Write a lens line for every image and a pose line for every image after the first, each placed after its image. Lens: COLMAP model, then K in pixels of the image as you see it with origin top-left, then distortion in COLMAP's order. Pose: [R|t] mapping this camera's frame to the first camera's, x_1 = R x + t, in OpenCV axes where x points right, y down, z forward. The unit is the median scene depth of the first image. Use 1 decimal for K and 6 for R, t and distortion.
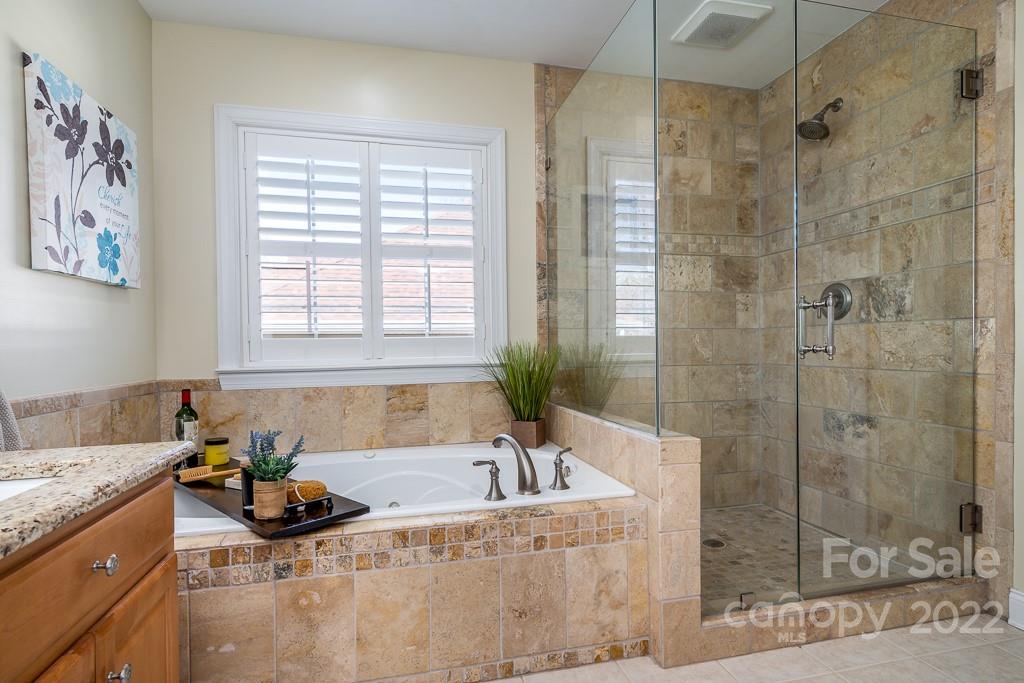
lens RADIAL K [[525.2, 0, 511.9], [0, 525.2, 342.5], [0, 0, 1]] dist [0.024575, -0.000795]
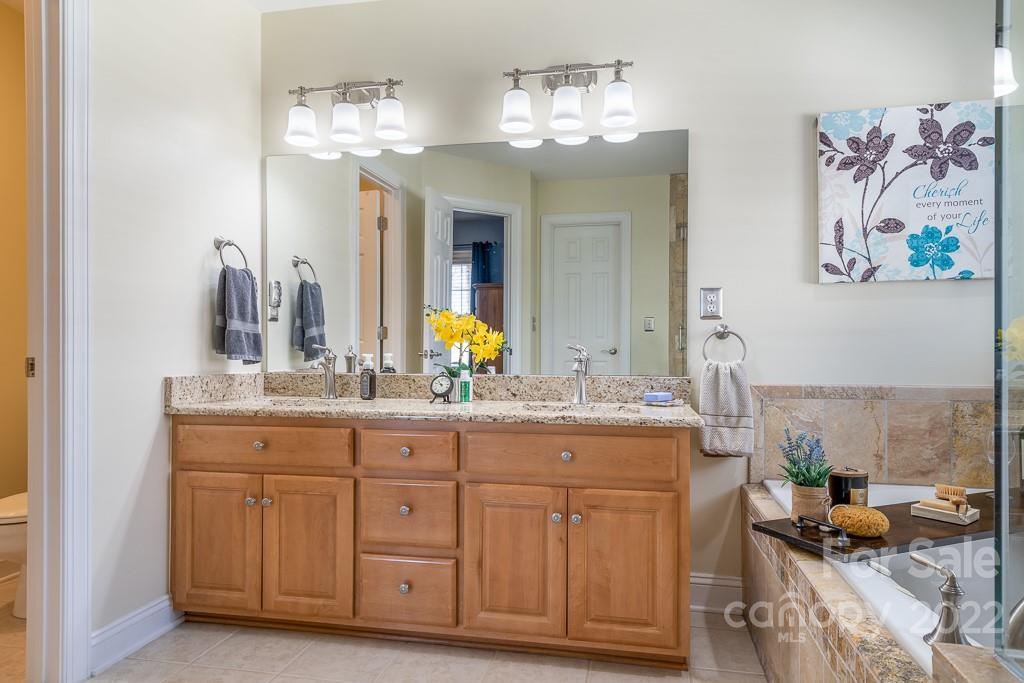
lens RADIAL K [[621.5, 0, 511.9], [0, 621.5, 341.9], [0, 0, 1]] dist [0.006074, 0.001646]
pose [[-0.428885, 0.007202, -0.903330, 0.726130], [0.004293, 0.999973, 0.005934, -0.010781], [0.903349, -0.001333, -0.428905, 0.934680]]
